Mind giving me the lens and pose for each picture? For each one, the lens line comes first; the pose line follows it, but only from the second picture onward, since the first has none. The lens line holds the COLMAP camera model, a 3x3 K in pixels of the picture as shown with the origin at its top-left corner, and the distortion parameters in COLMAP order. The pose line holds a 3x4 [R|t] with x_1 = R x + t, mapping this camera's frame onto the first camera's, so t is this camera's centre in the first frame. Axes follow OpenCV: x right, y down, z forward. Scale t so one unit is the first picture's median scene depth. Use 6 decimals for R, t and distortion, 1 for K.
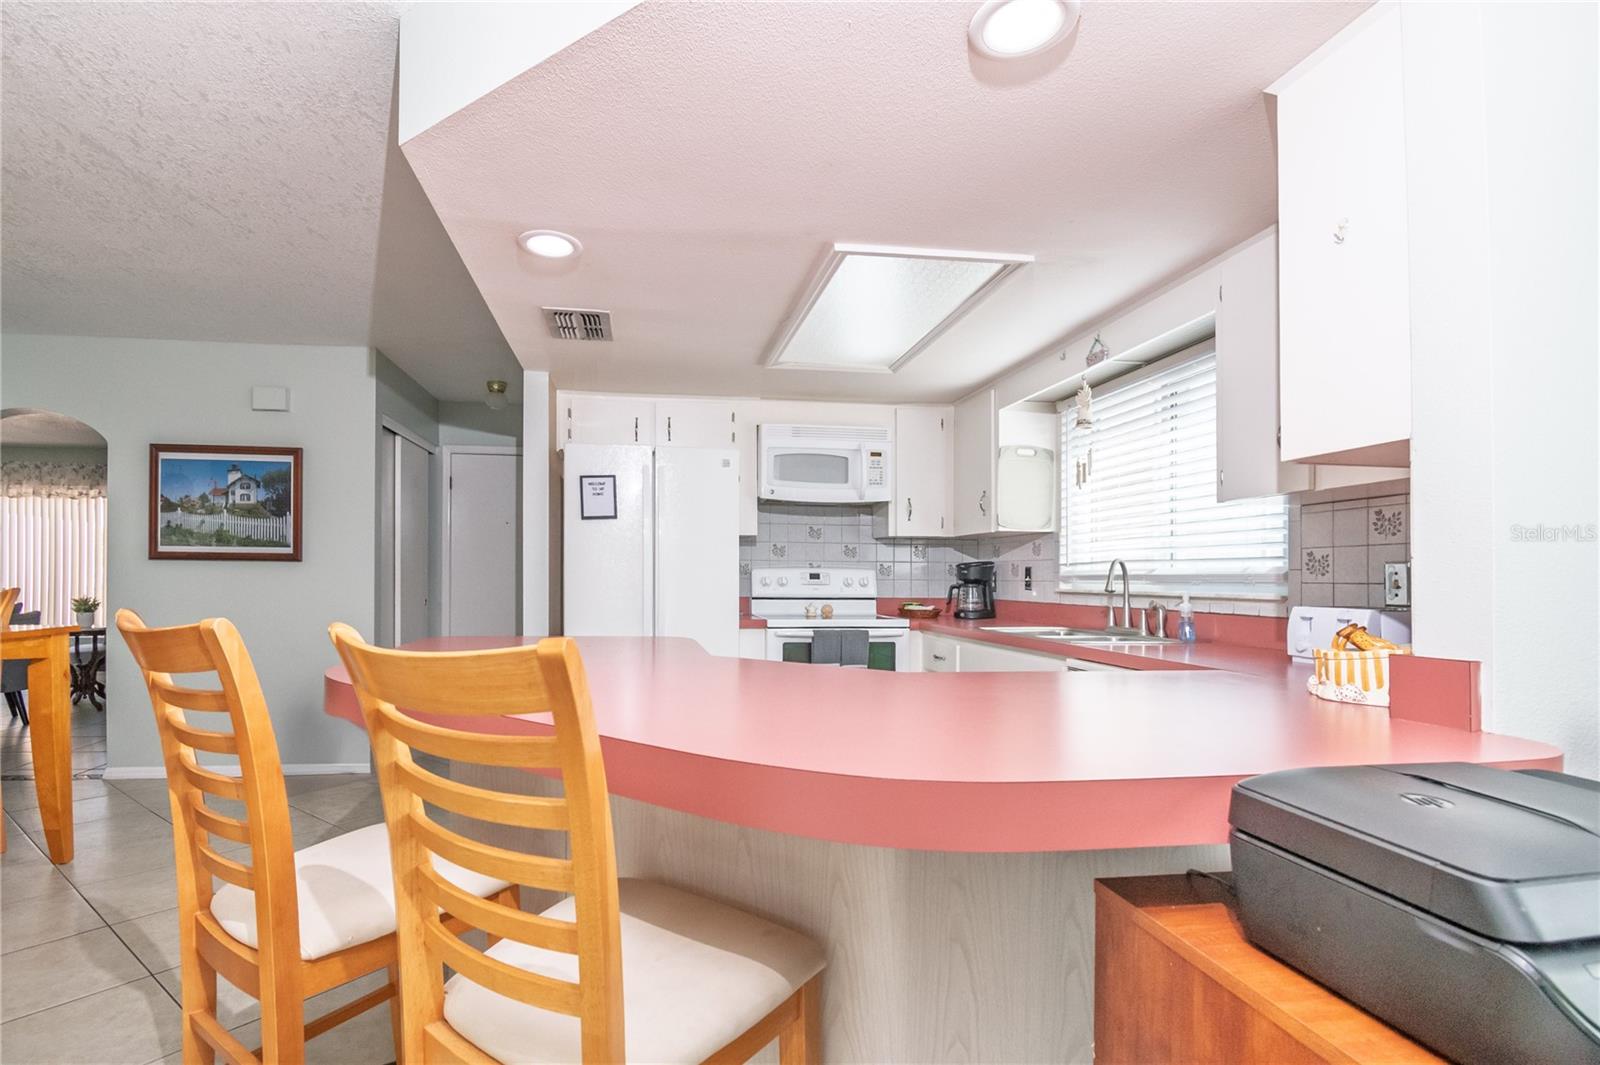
lens RADIAL K [[749.9, 0, 717.5], [0, 749.9, 570.1], [0, 0, 1]] dist [0.000657, 0.000080]
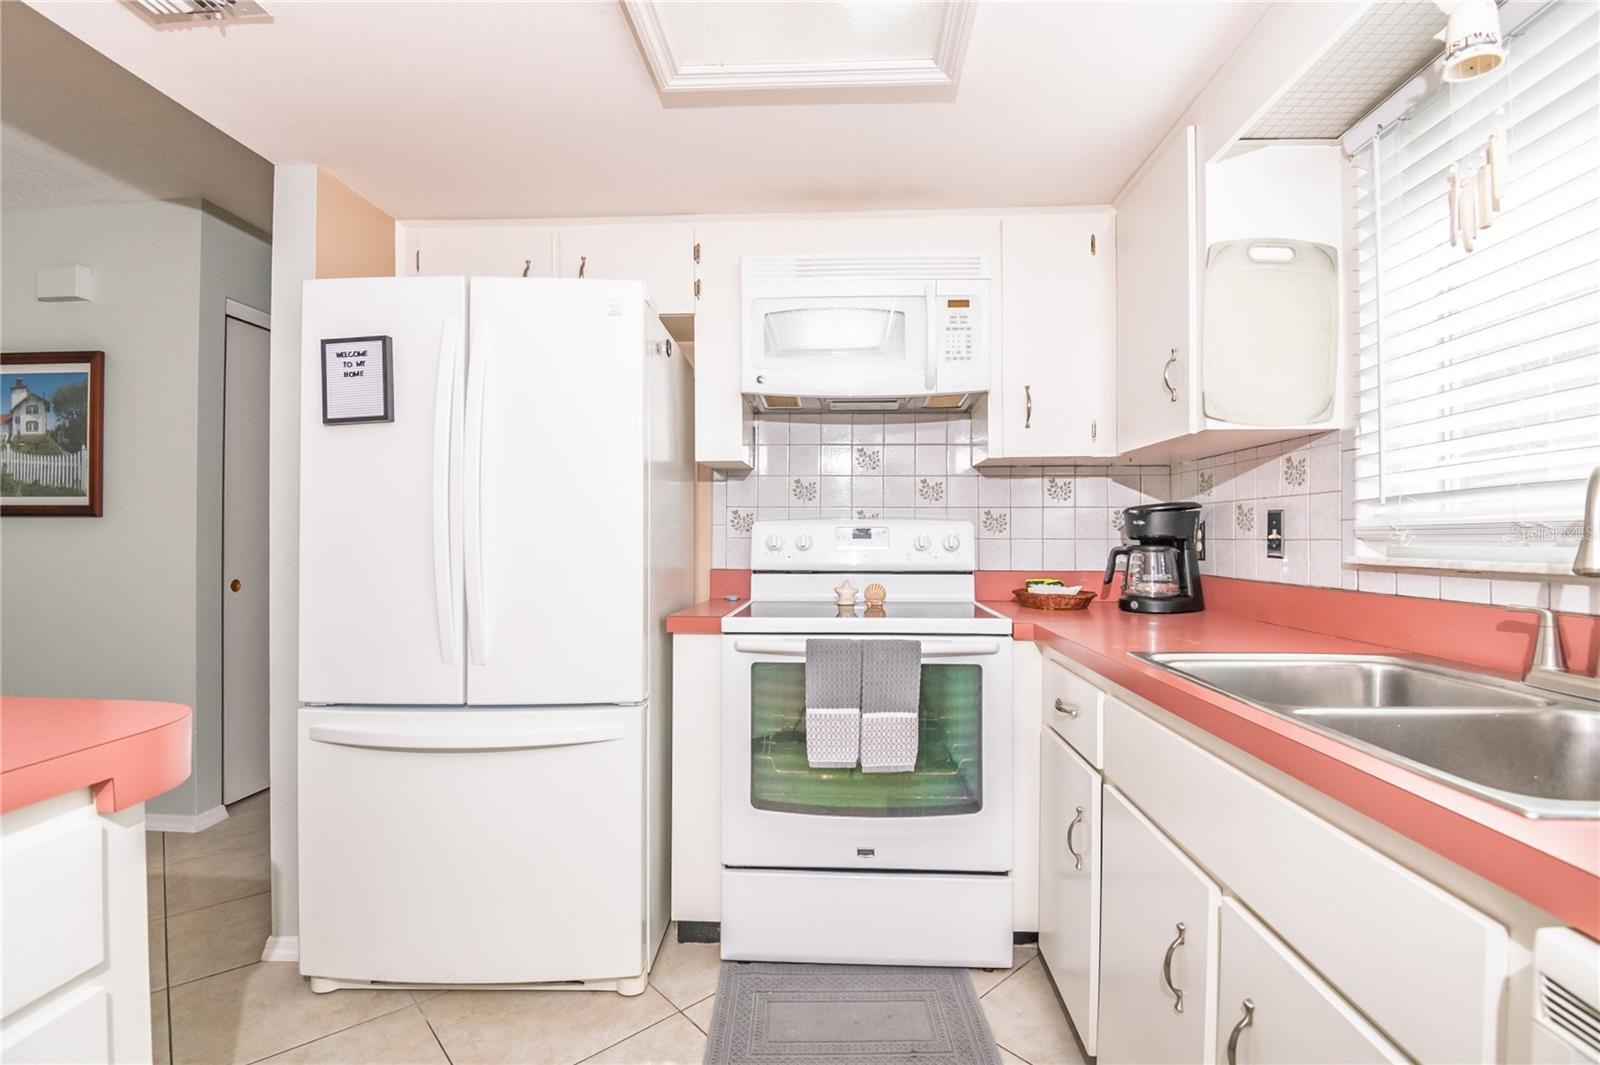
lens RADIAL K [[704.5, 0, 800.0], [0, 704.5, 532.5], [0, 0, 1]] dist [0.000296, -0.009813]
pose [[0.984272, -0.007181, -0.176516, 0.187868], [0.007565, 0.999970, 0.001501, 0.006911], [0.176500, -0.002812, 0.984297, 0.486736]]
